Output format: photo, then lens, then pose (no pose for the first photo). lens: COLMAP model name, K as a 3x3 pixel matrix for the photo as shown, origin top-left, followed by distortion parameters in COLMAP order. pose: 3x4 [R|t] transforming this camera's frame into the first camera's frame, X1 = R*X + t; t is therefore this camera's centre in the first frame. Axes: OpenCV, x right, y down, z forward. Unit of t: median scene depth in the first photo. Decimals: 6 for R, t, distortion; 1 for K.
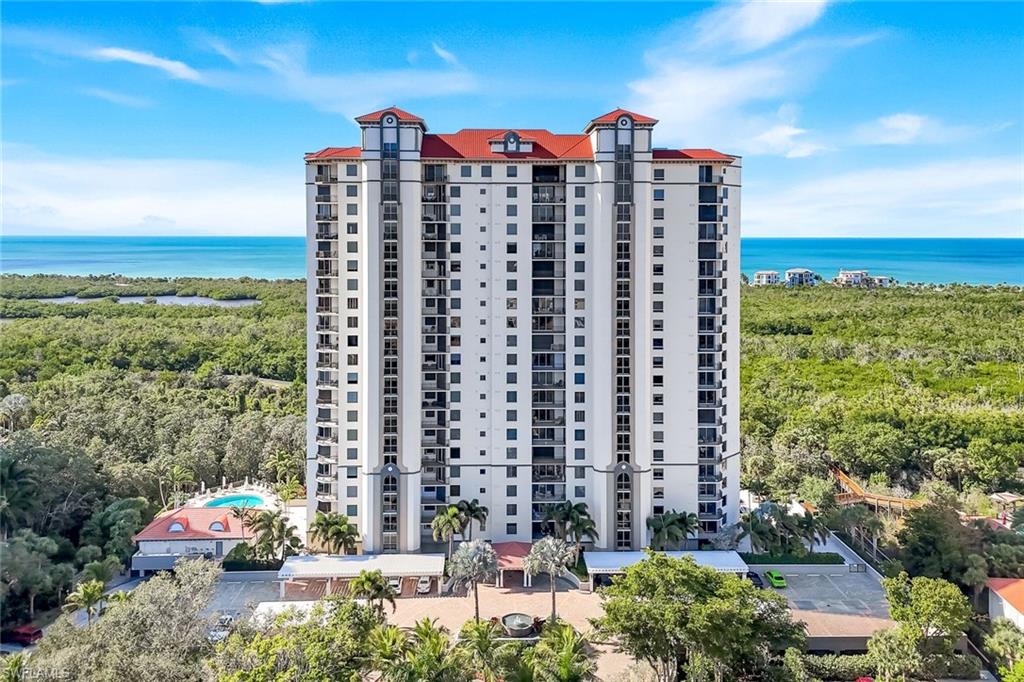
lens RADIAL K [[762.1, 0, 489.1], [0, 762.1, 253.7], [0, 0, 1]] dist [0.033074, -0.008010]
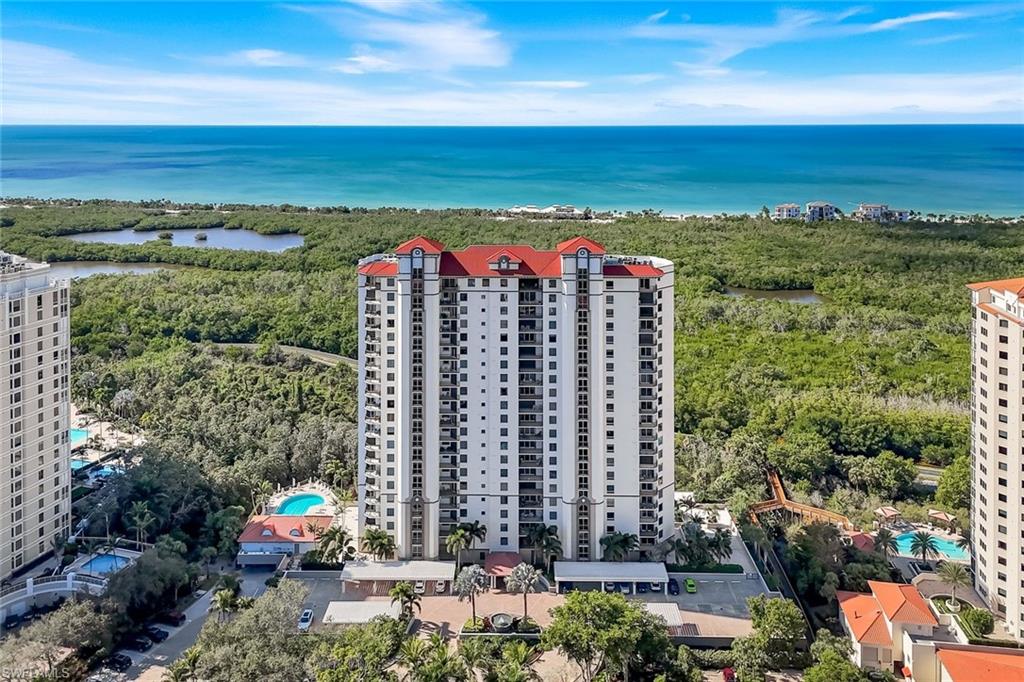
lens RADIAL K [[786.7, 0, 489.9], [0, 786.7, 139.0], [0, 0, 1]] dist [0.027381, -0.004909]
pose [[0.998936, -0.002243, -0.046056, 0.071603], [0.002254, 0.999997, 0.000185, -0.373232], [0.046055, -0.000289, 0.998939, -0.441848]]
